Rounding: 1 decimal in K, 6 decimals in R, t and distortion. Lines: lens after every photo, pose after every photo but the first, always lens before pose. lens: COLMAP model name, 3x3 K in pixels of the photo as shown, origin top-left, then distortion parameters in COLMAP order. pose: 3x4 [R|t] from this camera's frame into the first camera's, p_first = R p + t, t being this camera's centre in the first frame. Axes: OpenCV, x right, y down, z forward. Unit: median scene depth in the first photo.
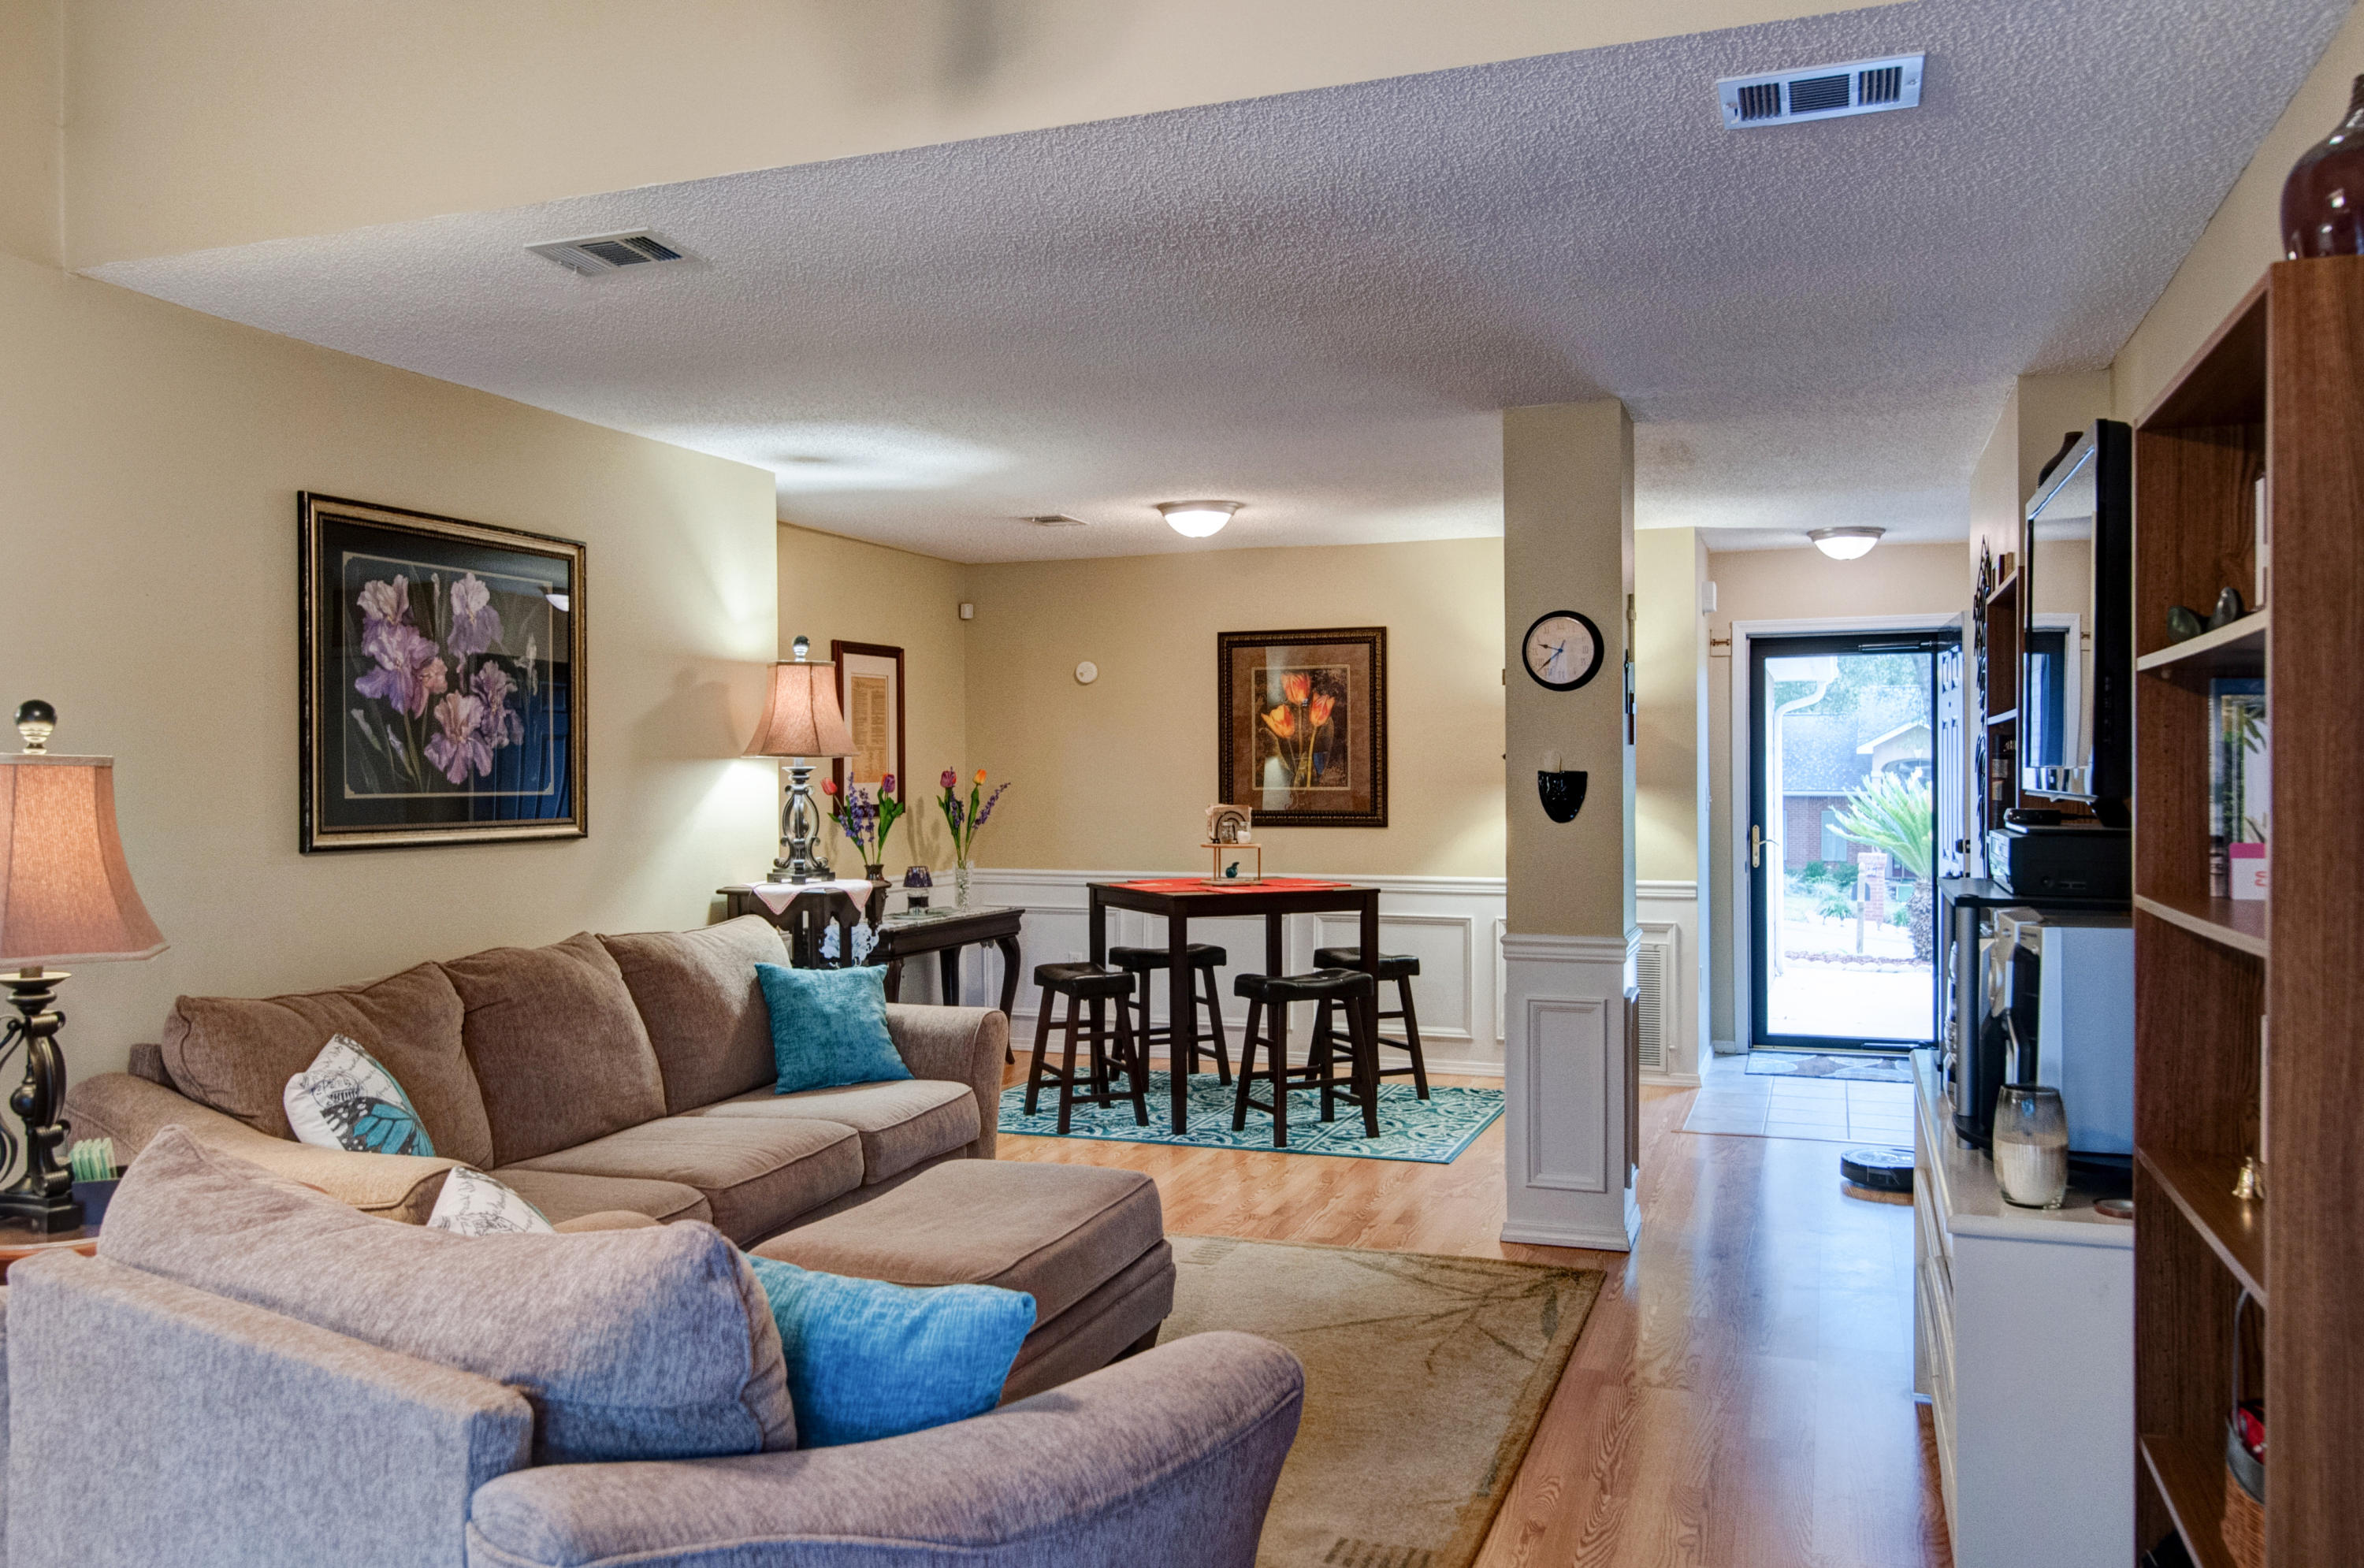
lens RADIAL K [[1778.1, 0, 1169.4], [0, 1778.1, 792.2], [0, 0, 1]] dist [-0.002203, 0.002109]
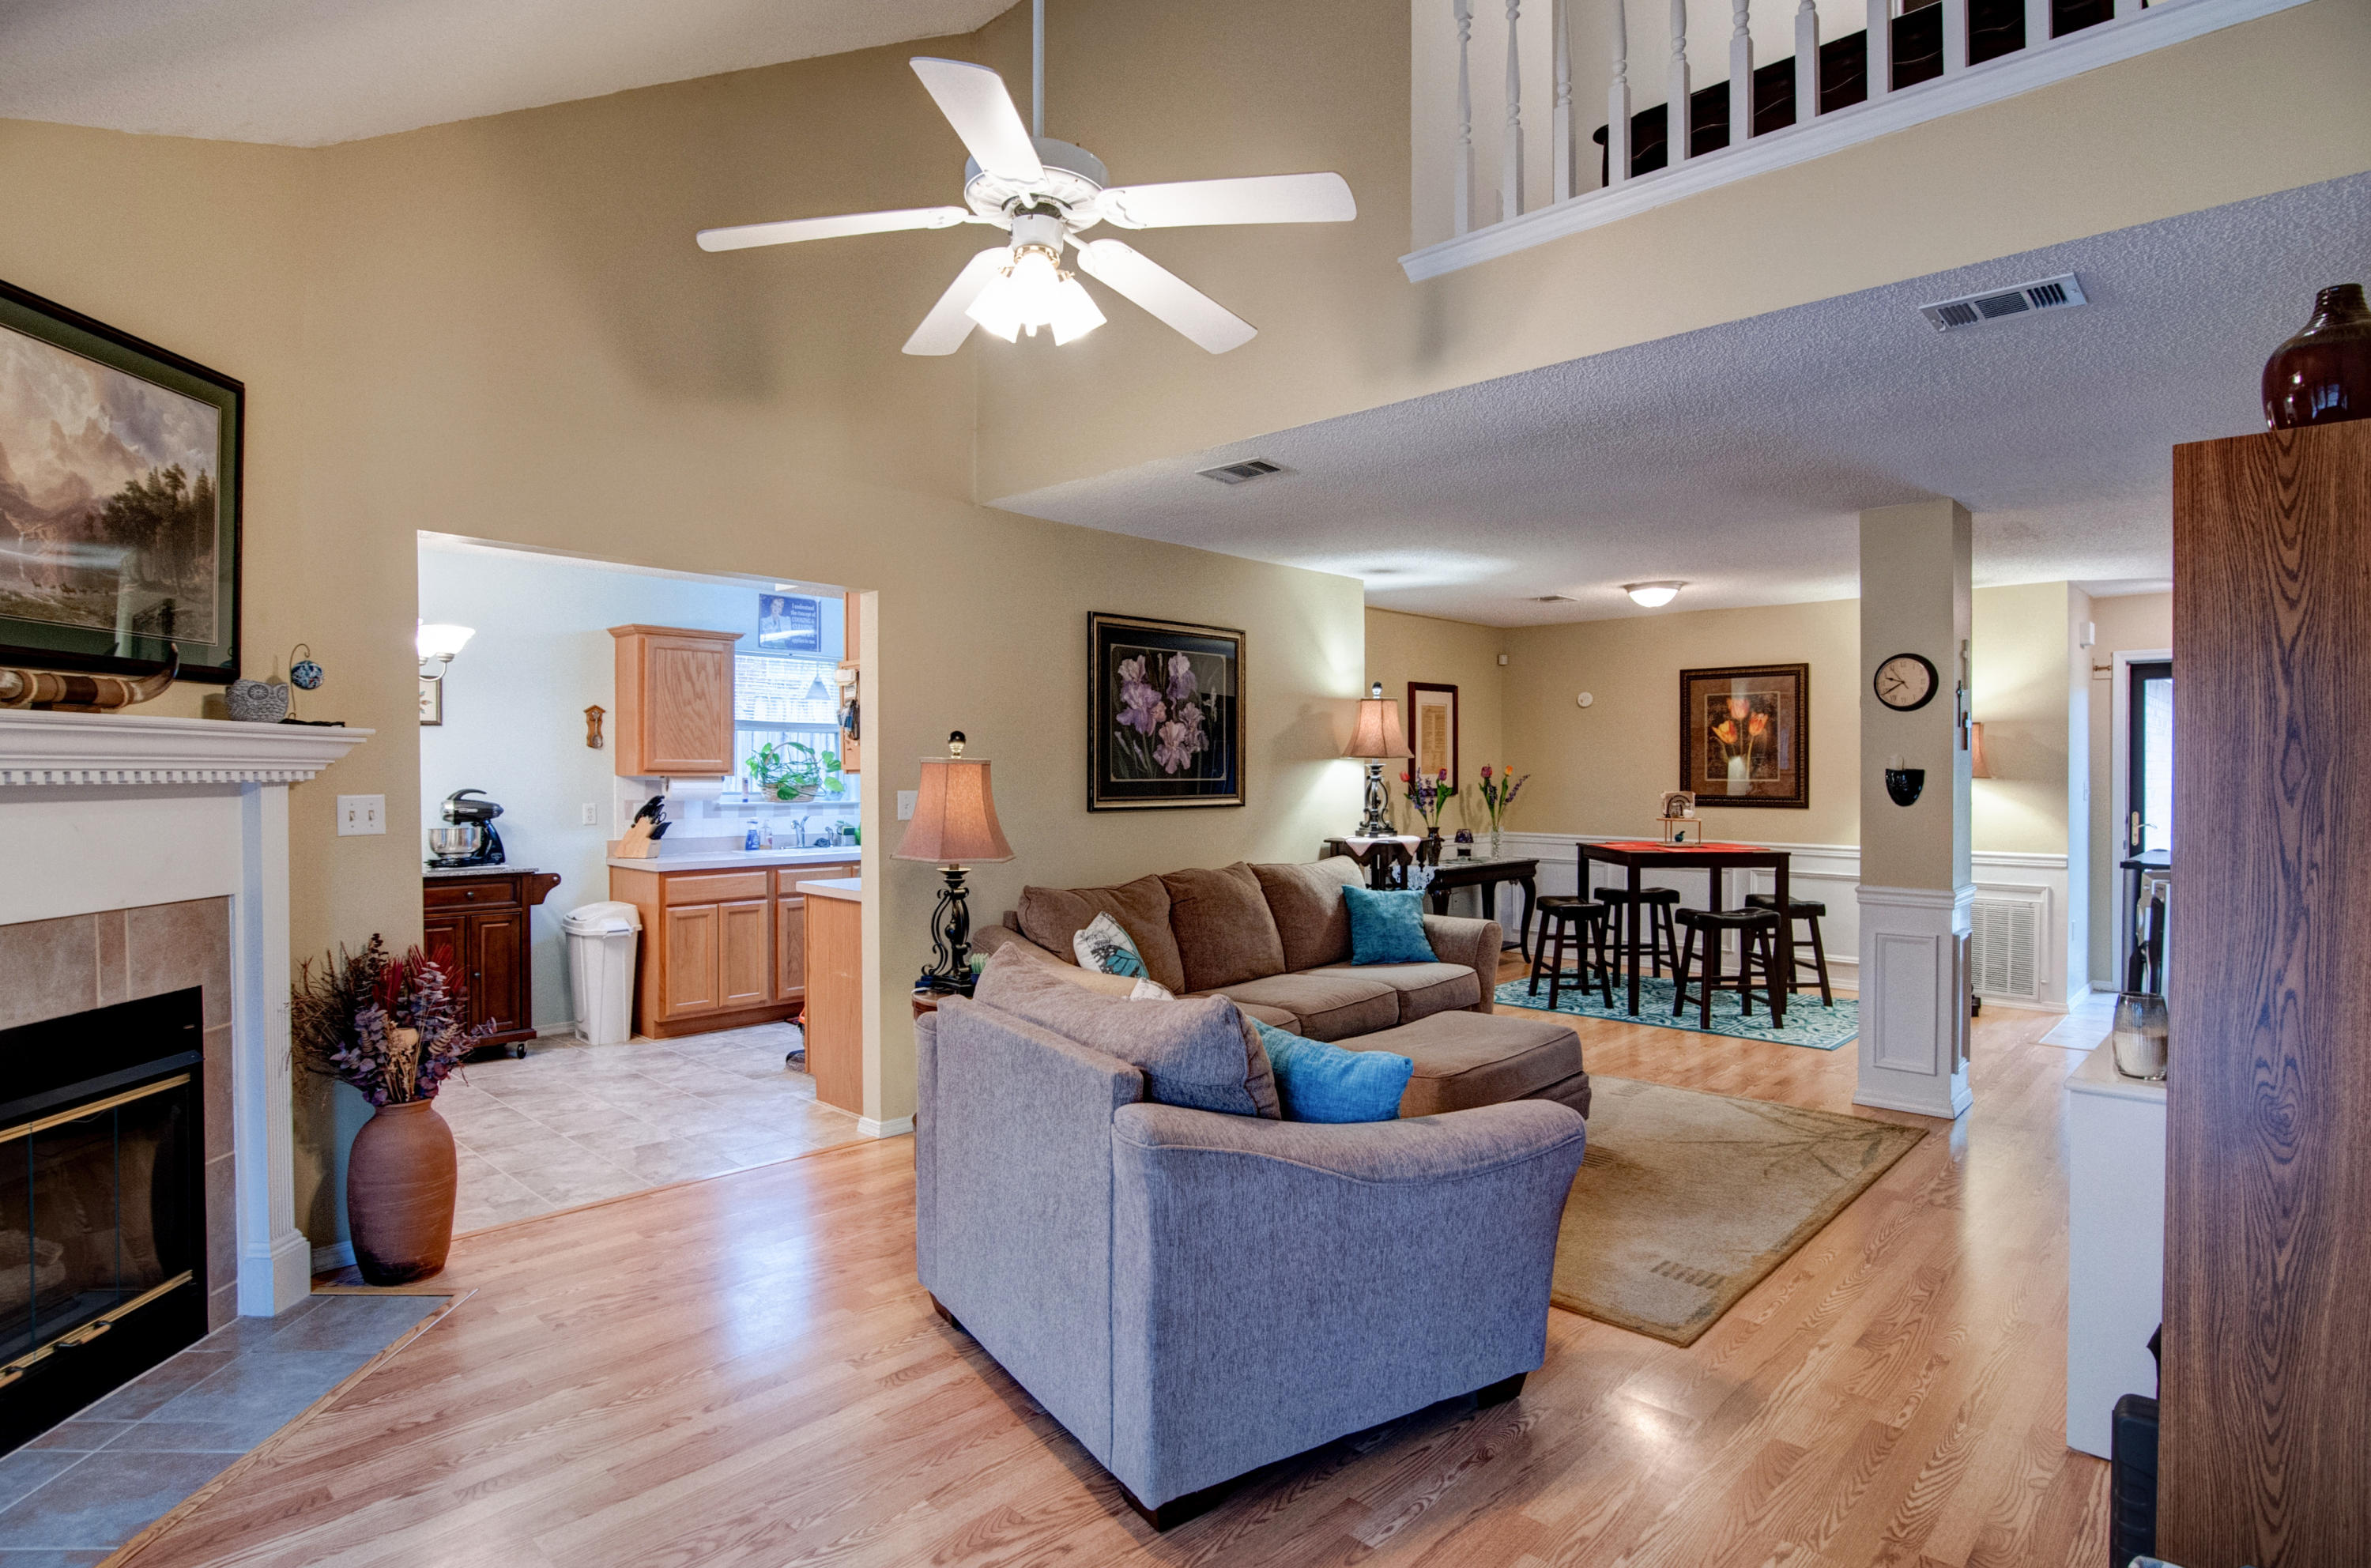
lens RADIAL K [[1226.8, 0, 1185.5], [0, 1226.8, 784.0], [0, 0, 1]] dist [-0.023224, -0.000652]
pose [[0.920491, 0.009236, -0.390655, 0.078702], [-0.007893, 0.999956, 0.005042, -0.000727], [0.390684, -0.001557, 0.920524, -0.096356]]
